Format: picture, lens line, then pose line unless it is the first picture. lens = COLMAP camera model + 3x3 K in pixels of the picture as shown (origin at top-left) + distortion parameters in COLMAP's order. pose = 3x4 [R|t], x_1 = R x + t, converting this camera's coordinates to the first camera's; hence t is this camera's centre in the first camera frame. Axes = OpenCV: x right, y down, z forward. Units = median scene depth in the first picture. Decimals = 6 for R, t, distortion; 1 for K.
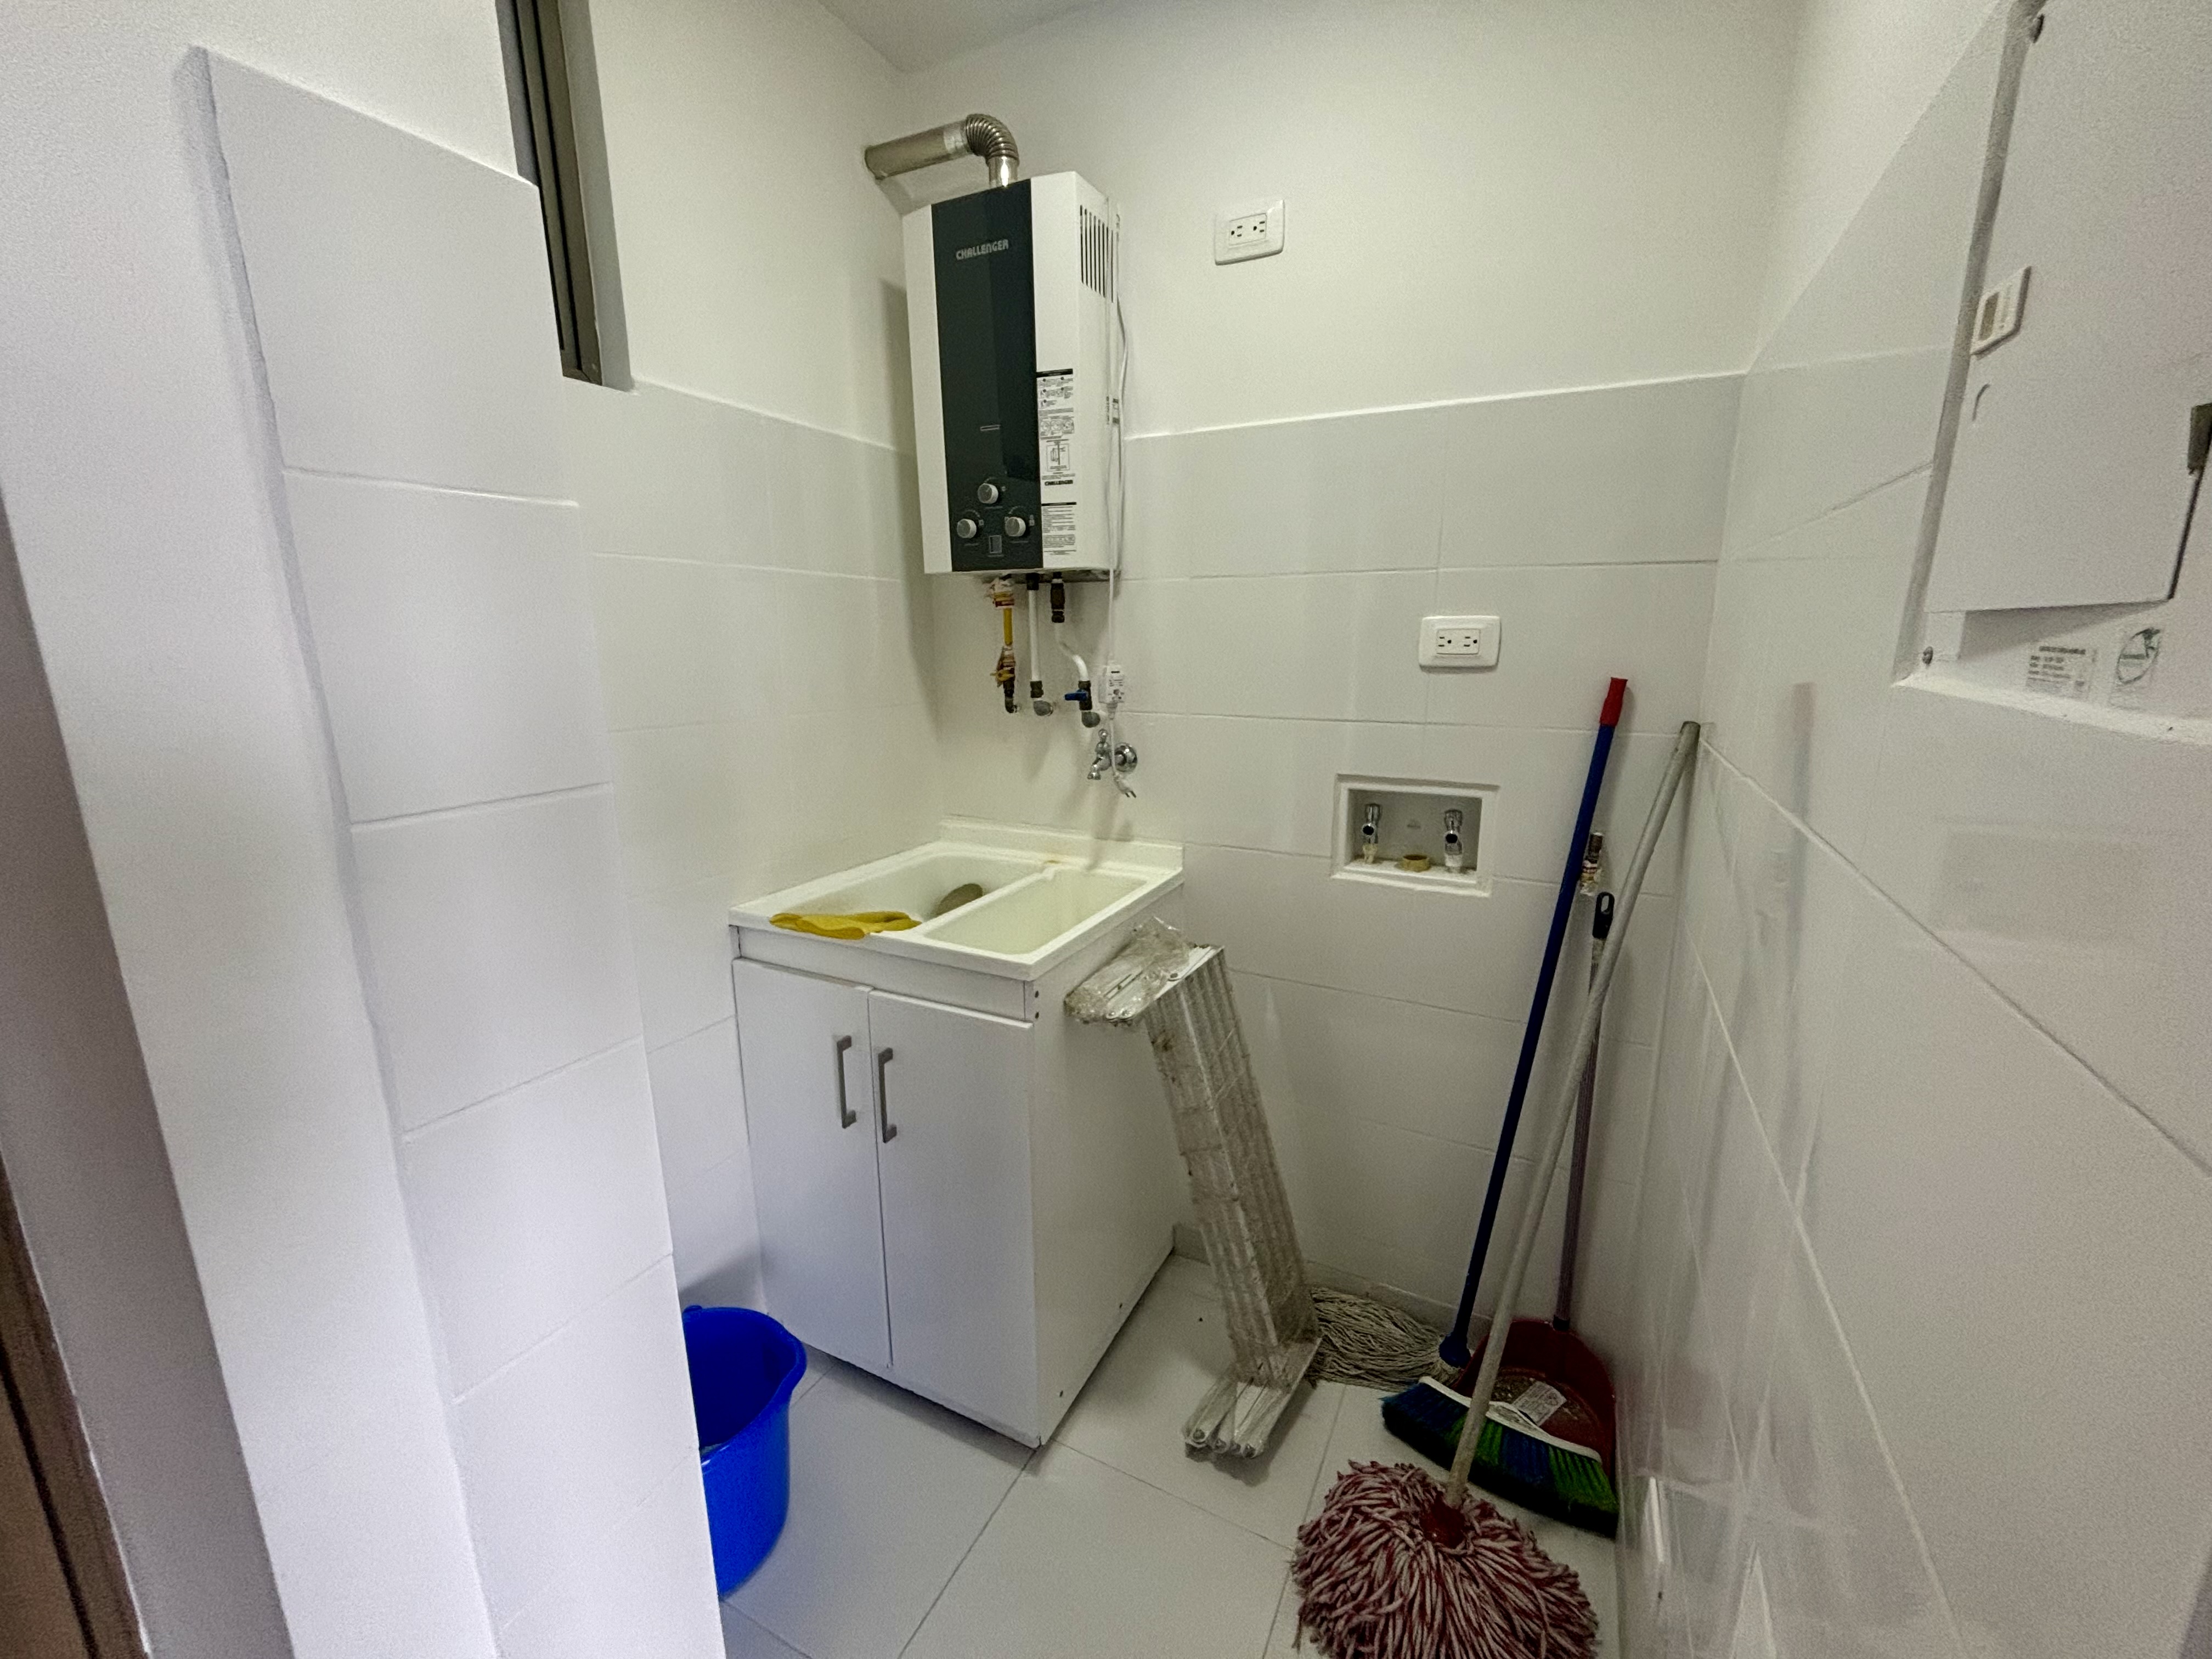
lens RADIAL K [[899.3, 0, 1102.3], [0, 899.3, 847.8], [0, 0, 1]] dist [-0.013141, 0.000374]
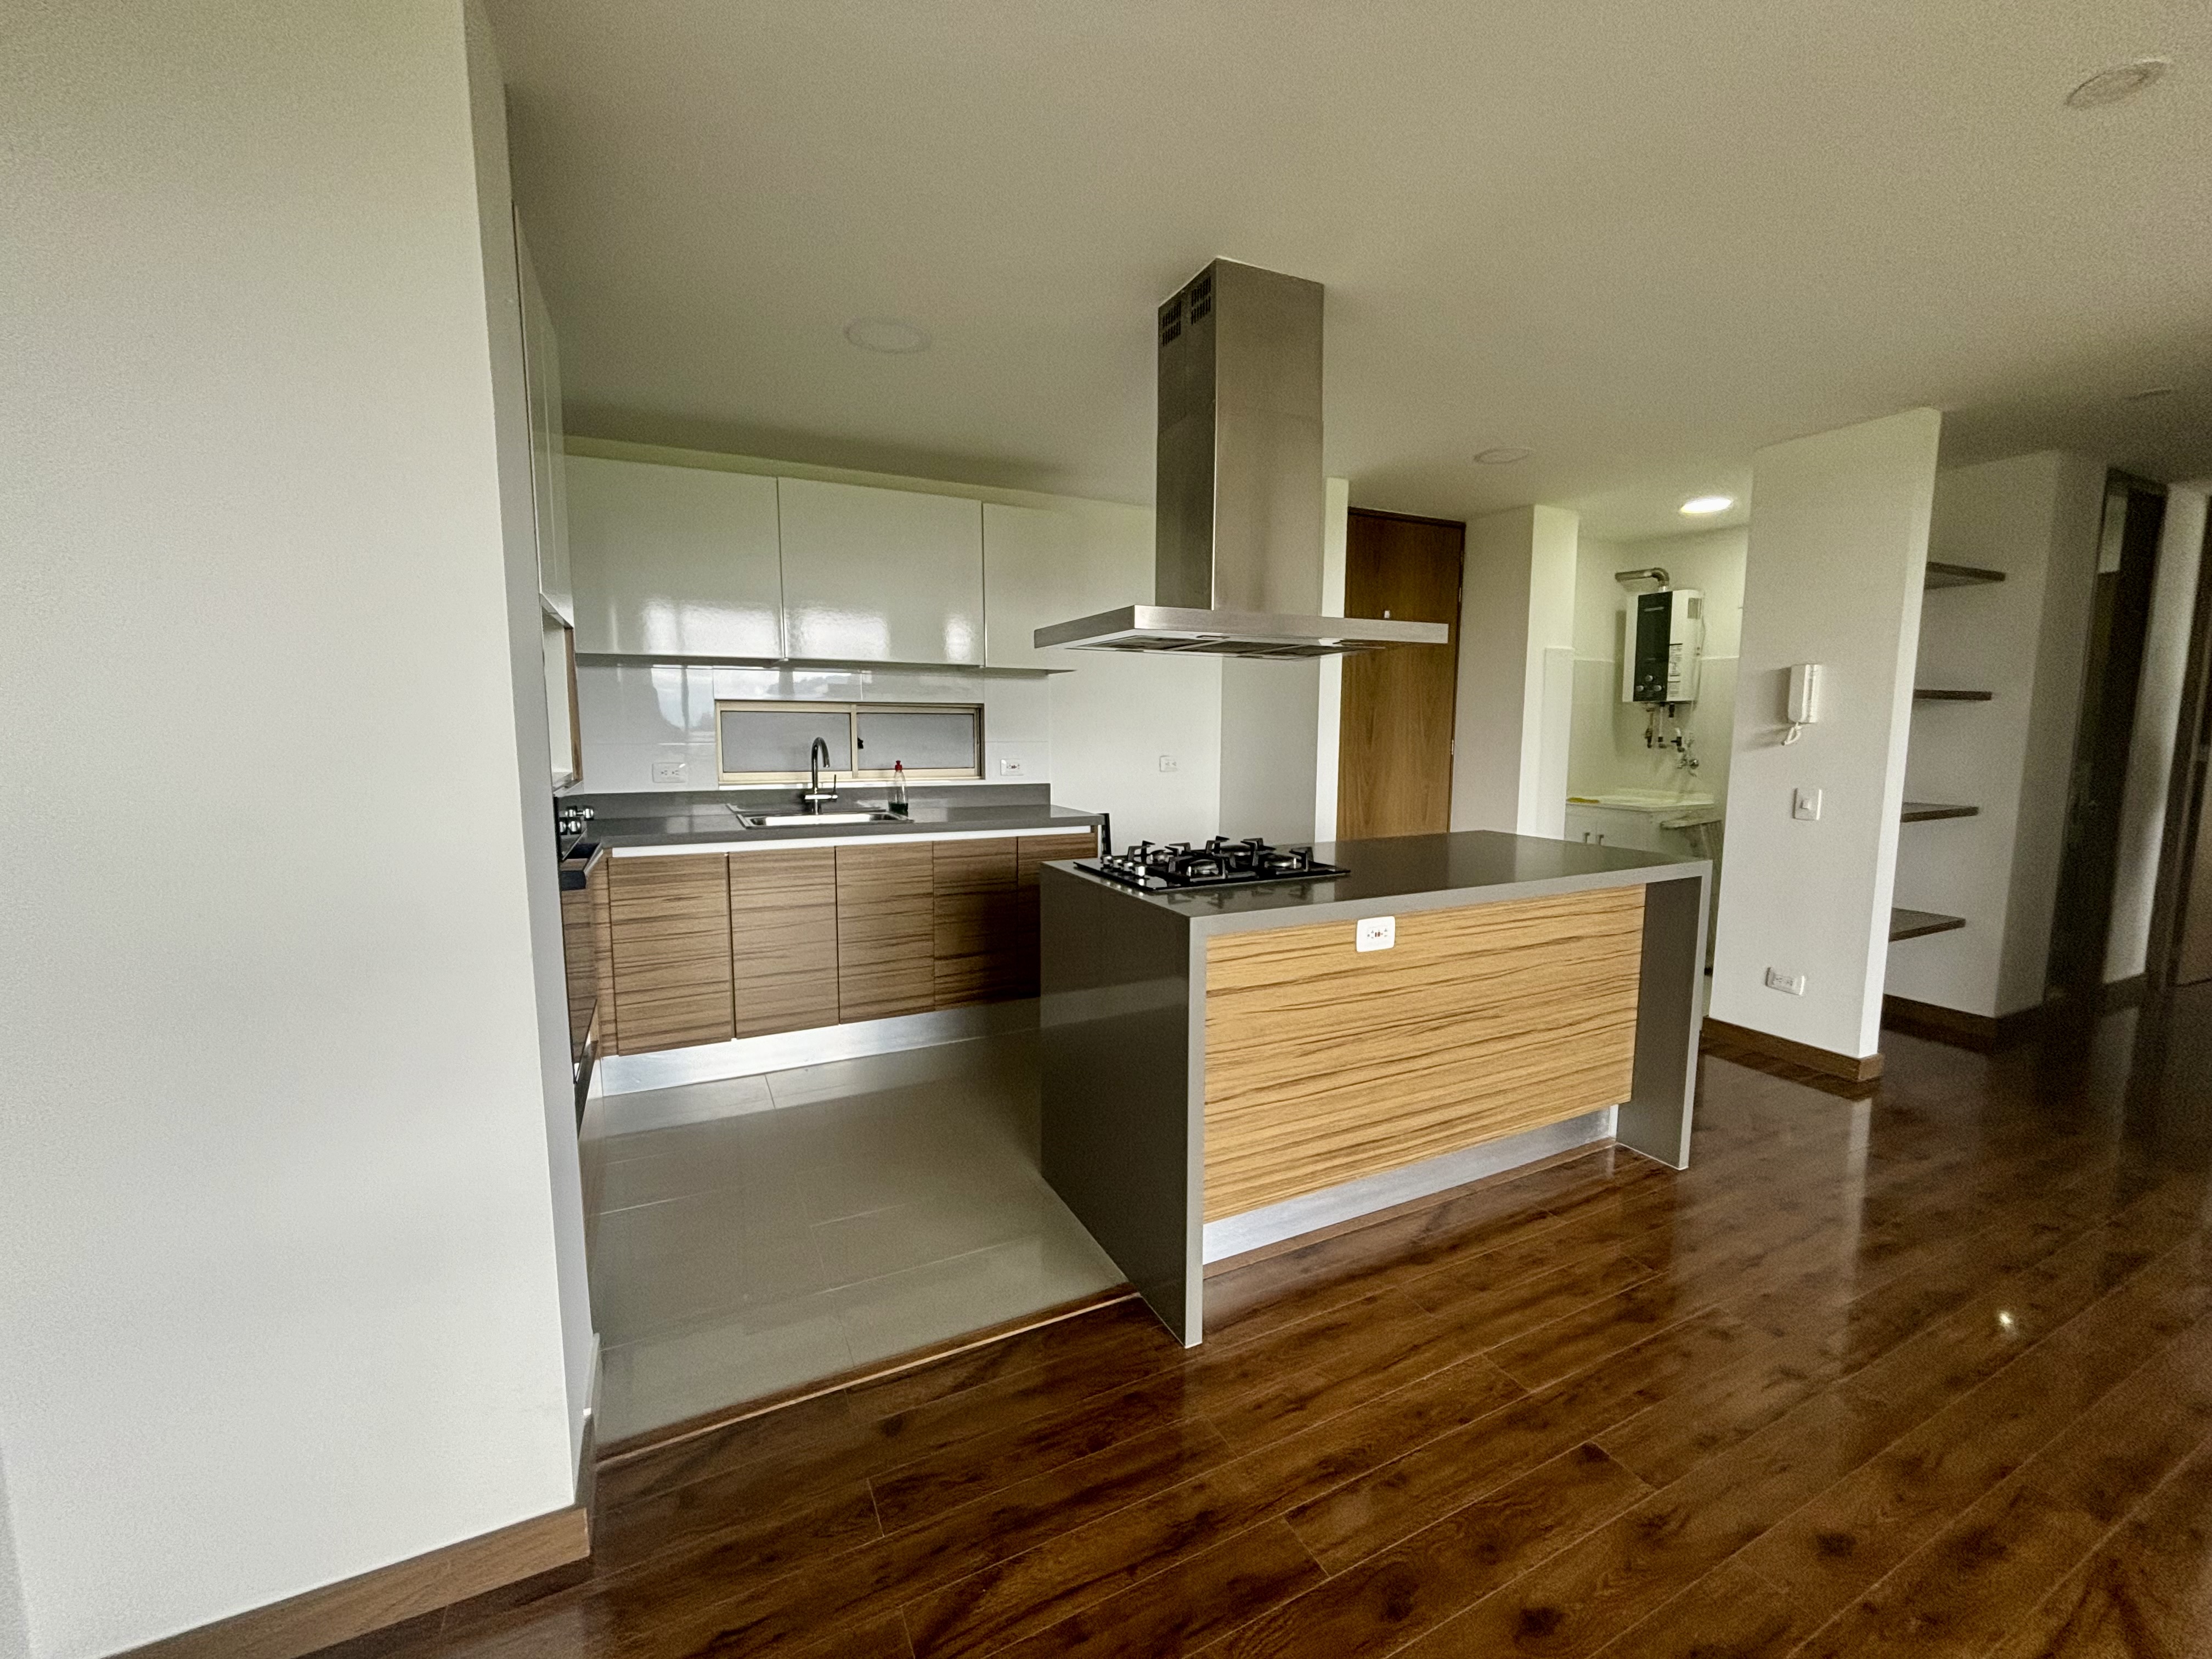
lens RADIAL K [[899.3, 0, 1106.3], [0, 899.3, 831.8], [0, 0, 1]] dist [-0.013141, 0.000374]
pose [[0.802462, 0.081043, -0.591175, 0.244966], [-0.145255, 0.987462, -0.061801, 0.610800], [0.578754, 0.135464, 0.804172, -2.551560]]
